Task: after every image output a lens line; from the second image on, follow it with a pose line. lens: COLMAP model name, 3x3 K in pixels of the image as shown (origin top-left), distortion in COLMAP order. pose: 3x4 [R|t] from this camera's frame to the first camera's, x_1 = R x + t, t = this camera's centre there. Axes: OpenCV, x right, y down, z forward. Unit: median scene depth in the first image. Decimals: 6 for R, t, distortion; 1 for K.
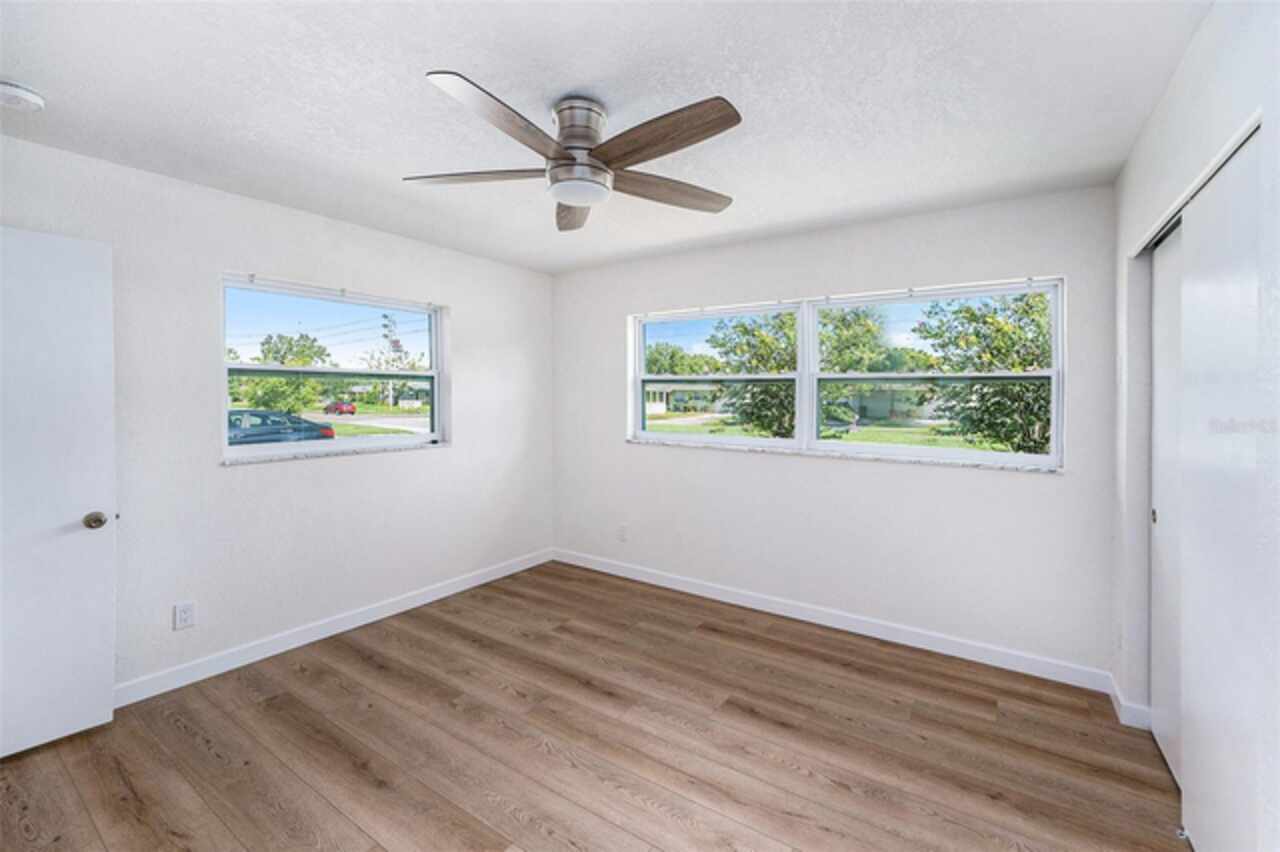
lens RADIAL K [[562.4, 0, 645.4], [0, 562.4, 389.7], [0, 0, 1]] dist [-0.000204, 0.000091]
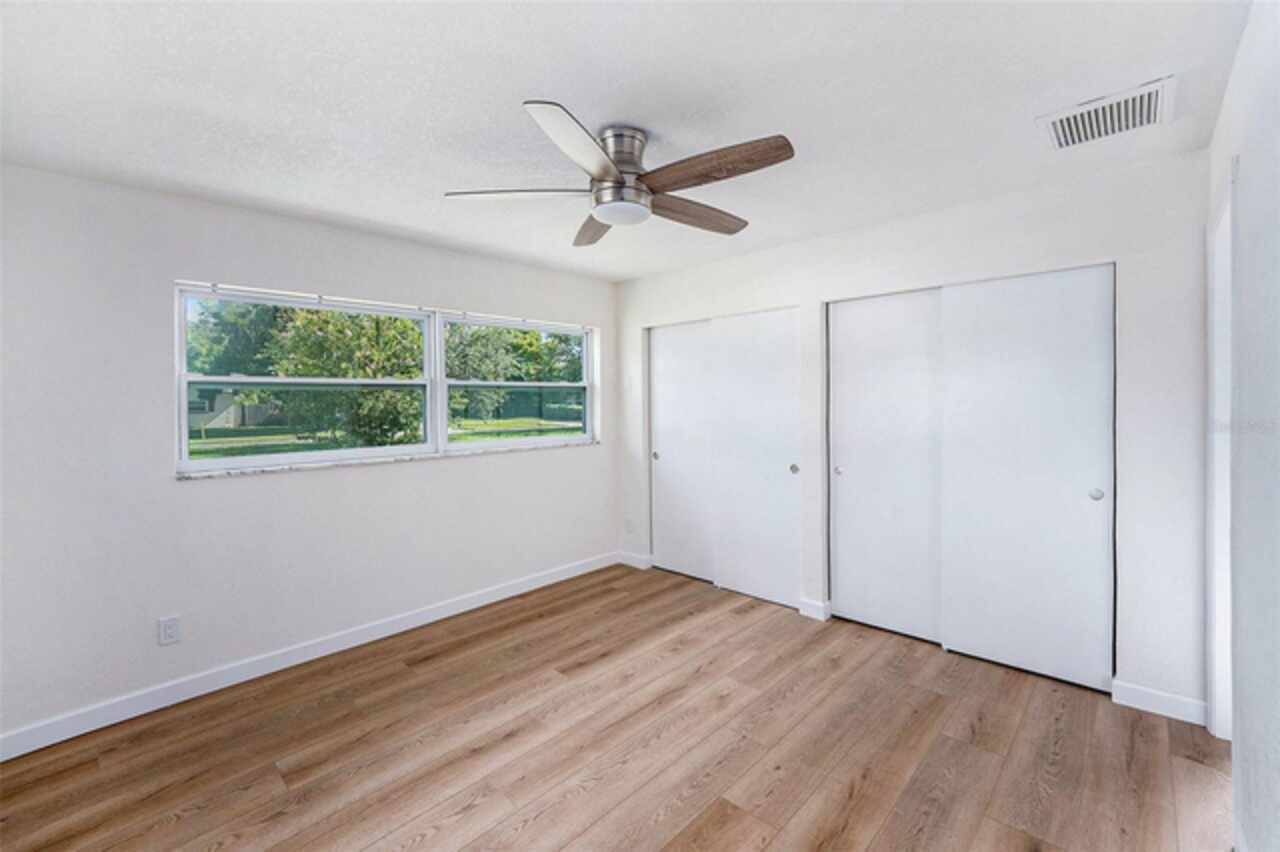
lens RADIAL K [[550.2, 0, 638.0], [0, 550.2, 398.0], [0, 0, 1]] dist [0.023832, 0.000331]
pose [[0.182601, -0.022247, 0.982935, -0.851443], [0.008117, 0.999744, 0.021120, -0.020084], [-0.983154, 0.004122, 0.182735, 0.598662]]
